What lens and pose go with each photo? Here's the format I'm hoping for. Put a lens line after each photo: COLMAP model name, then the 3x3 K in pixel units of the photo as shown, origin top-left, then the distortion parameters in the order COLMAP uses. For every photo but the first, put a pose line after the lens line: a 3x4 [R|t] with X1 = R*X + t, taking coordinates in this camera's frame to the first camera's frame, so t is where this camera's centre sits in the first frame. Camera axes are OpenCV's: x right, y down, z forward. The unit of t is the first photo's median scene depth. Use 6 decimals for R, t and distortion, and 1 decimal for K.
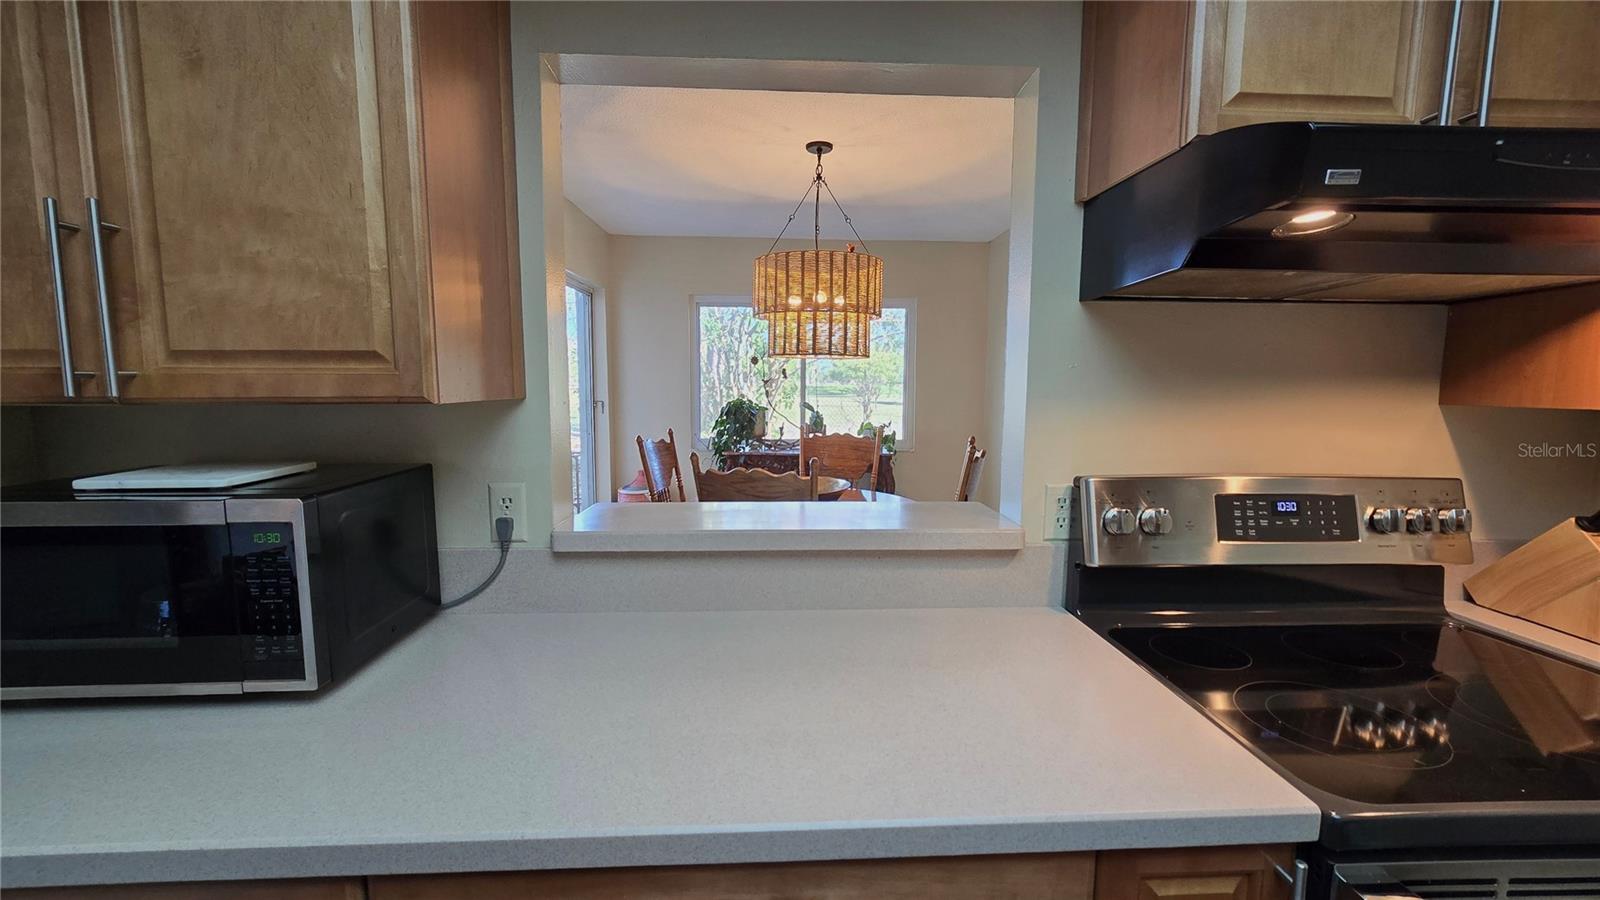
lens RADIAL K [[655.7, 0, 807.3], [0, 655.7, 449.7], [0, 0, 1]] dist [-0.002626, 0.000319]
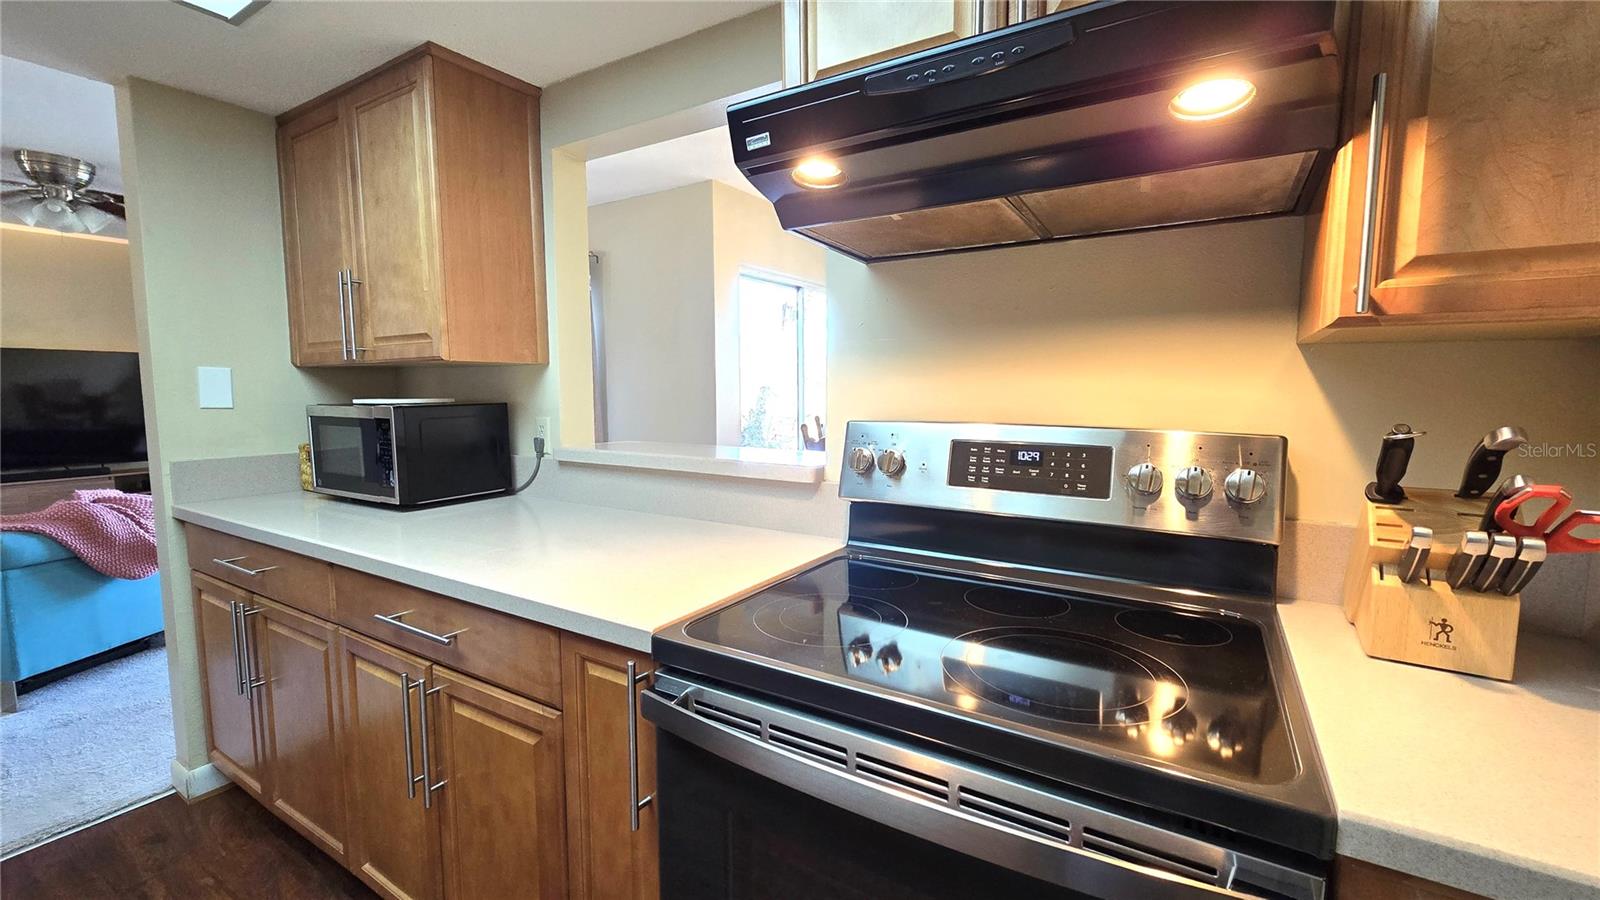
lens RADIAL K [[655.7, 0, 807.3], [0, 655.7, 449.7], [0, 0, 1]] dist [-0.002626, 0.000319]
pose [[0.823899, 0.046450, -0.564830, 1.011774], [-0.054303, 0.998520, 0.002905, 0.092935], [0.564129, 0.028278, 0.825202, 0.037372]]
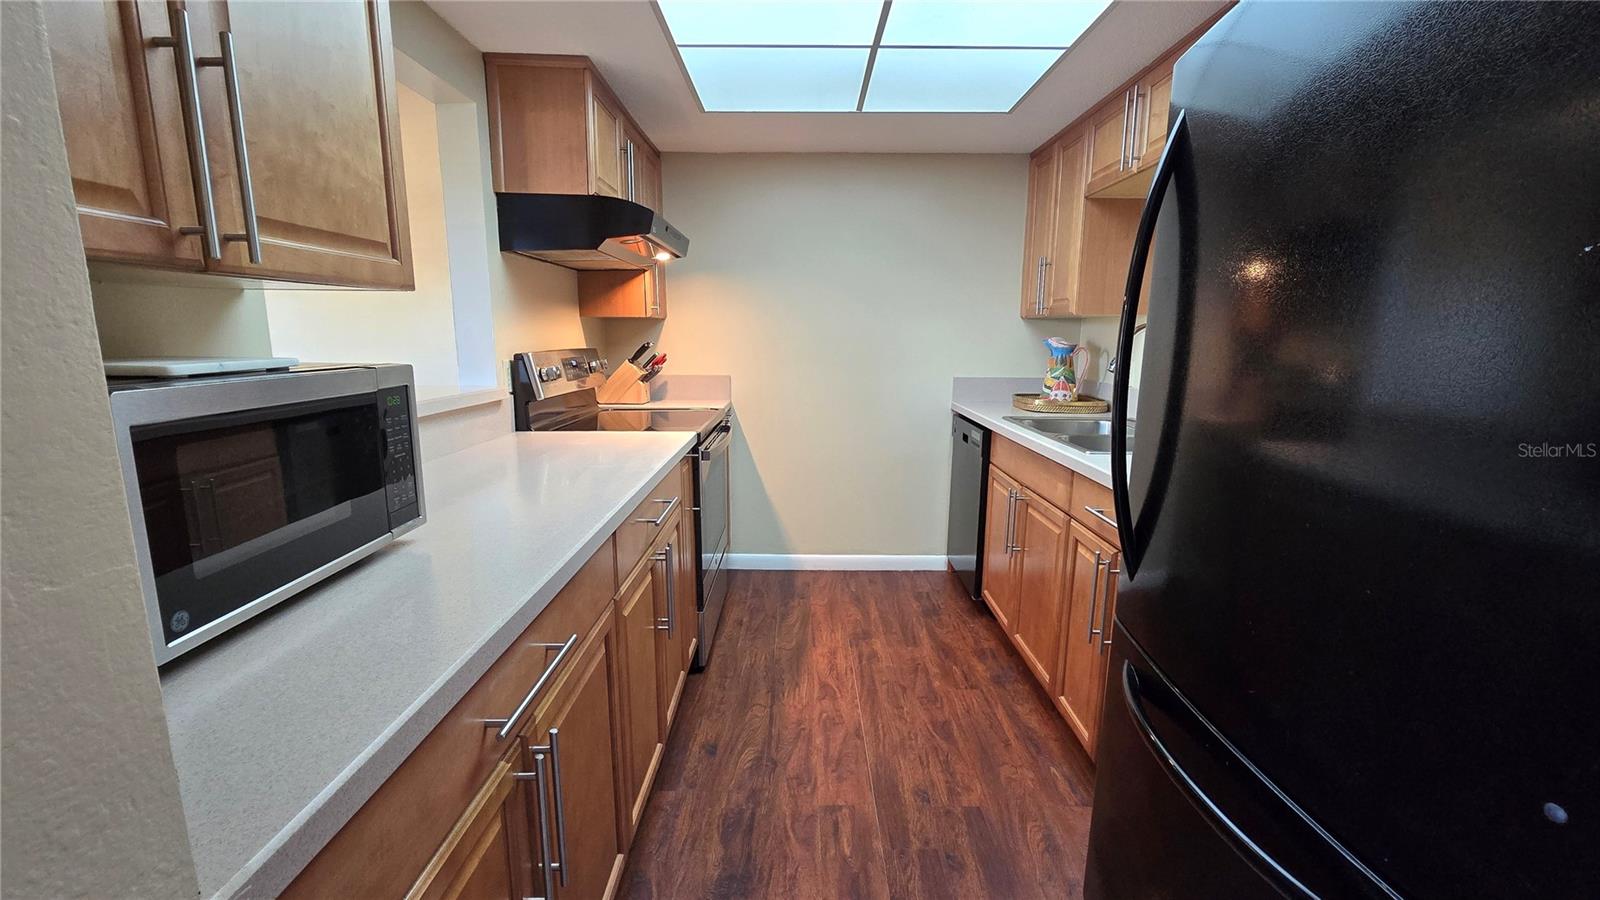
lens RADIAL K [[655.7, 0, 807.3], [0, 655.7, 449.7], [0, 0, 1]] dist [-0.002626, 0.000319]
pose [[0.044187, -0.182697, 0.982176, -1.378631], [0.103709, 0.978663, 0.177378, 0.063773], [-0.993626, 0.094023, 0.062192, 0.143419]]
